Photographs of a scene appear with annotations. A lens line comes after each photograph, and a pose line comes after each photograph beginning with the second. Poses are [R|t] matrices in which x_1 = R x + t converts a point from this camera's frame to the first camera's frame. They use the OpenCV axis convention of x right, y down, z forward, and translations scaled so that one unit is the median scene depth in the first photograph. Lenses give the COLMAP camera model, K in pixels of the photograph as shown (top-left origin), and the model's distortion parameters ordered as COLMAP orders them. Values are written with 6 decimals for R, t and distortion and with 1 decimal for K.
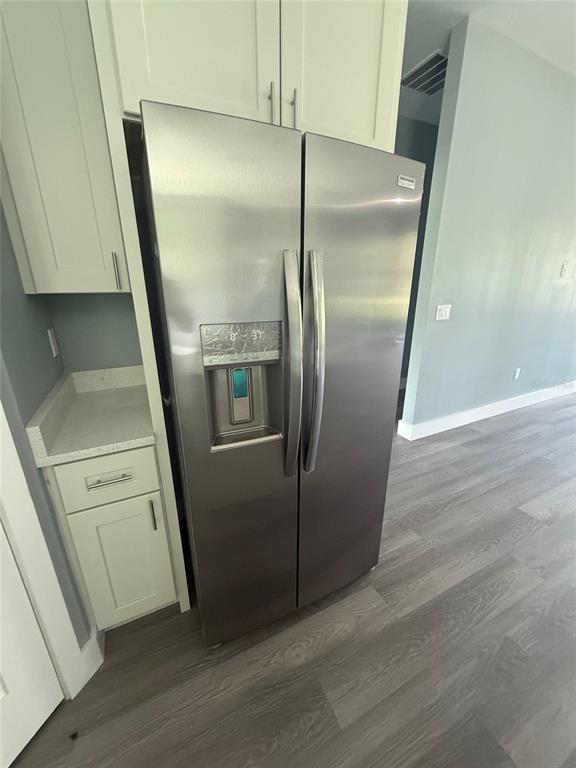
lens RADIAL K [[311.5, 0, 288.0], [0, 311.5, 384.0], [0, 0, 1]] dist [-0.000096, 0.000054]
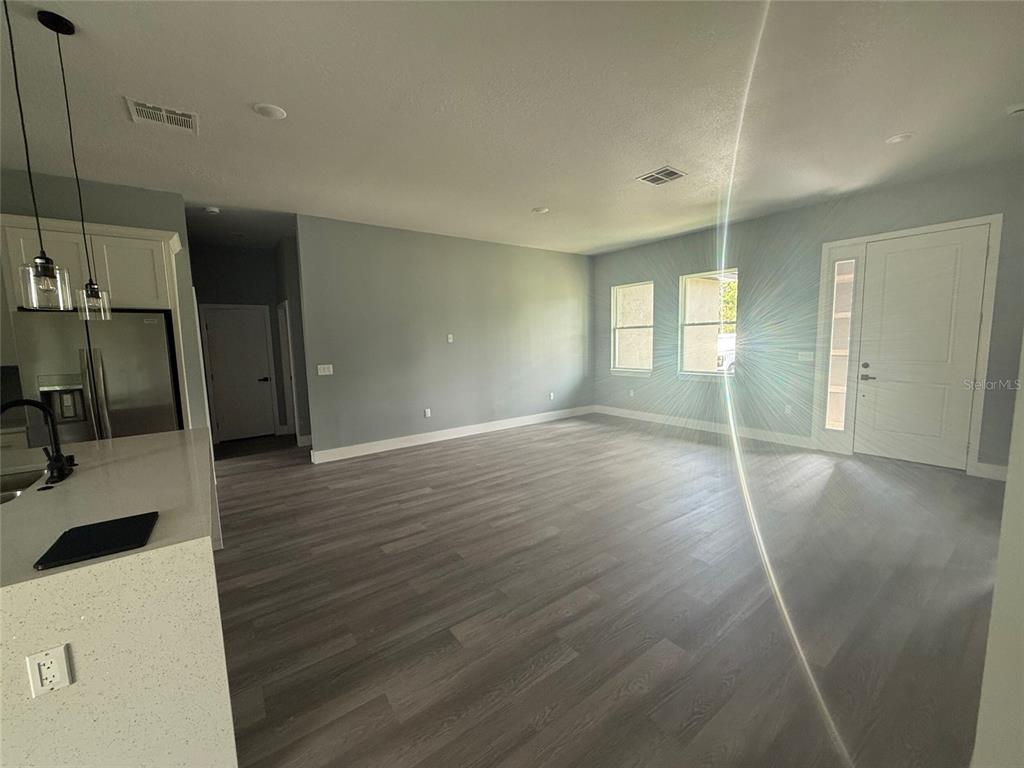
lens RADIAL K [[415.4, 0, 512.0], [0, 415.4, 384.0], [0, 0, 1]] dist [-0.000096, 0.000054]
pose [[0.984280, -0.040690, 0.171866, 2.391229], [0.075561, 0.976563, -0.201532, 0.695646], [-0.159638, 0.211350, 0.964286, -2.397130]]
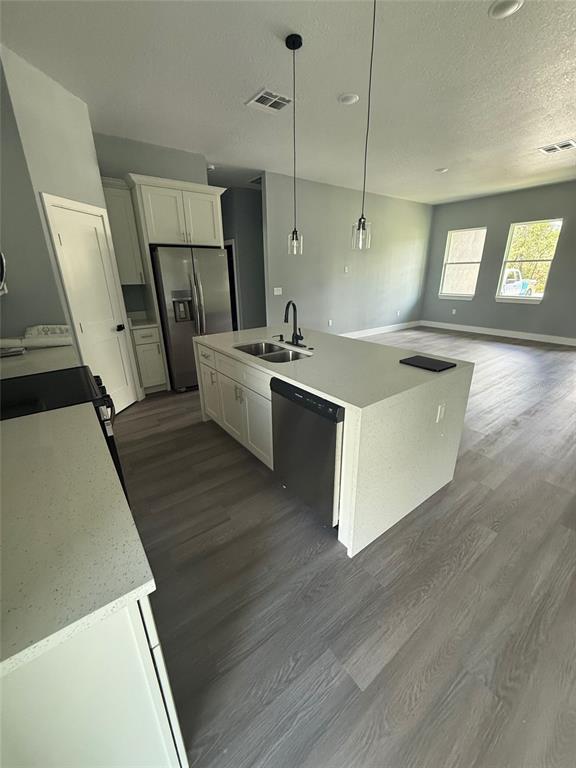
lens RADIAL K [[311.5, 0, 288.0], [0, 311.5, 384.0], [0, 0, 1]] dist [-0.000096, 0.000054]
pose [[0.983282, -0.071903, 0.167289, 0.375828], [0.067003, 0.997147, 0.034760, 0.795567], [-0.169311, -0.022970, 0.985295, -2.702526]]
